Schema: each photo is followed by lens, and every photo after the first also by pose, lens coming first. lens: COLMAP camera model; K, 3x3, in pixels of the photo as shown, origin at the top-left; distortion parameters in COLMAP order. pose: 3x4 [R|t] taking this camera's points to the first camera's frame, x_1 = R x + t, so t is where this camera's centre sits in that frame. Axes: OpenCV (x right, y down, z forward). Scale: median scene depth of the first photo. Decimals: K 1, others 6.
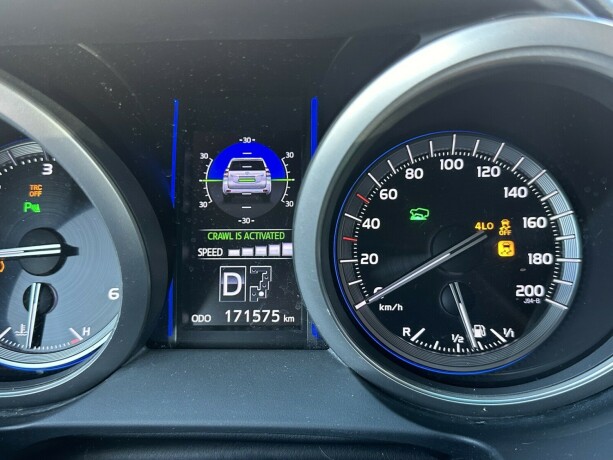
lens RADIAL K [[620.5, 0, 311.9], [0, 620.5, 227.7], [0, 0, 1]] dist [0.168102, -0.454024]
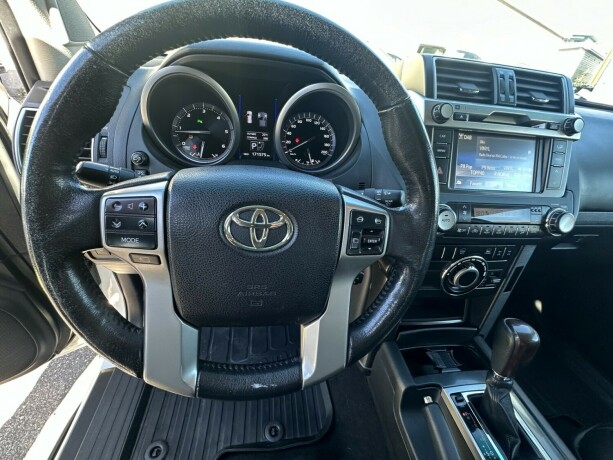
lens RADIAL K [[272.8, 0, 307.5], [0, 272.8, 232.2], [0, 0, 1]] dist [-0.007213, -0.000185]
pose [[0.971298, 0.011186, 0.237604, -0.207825], [-0.052526, 0.984322, 0.168377, 0.328179], [-0.231996, -0.176025, 0.956657, -0.866032]]
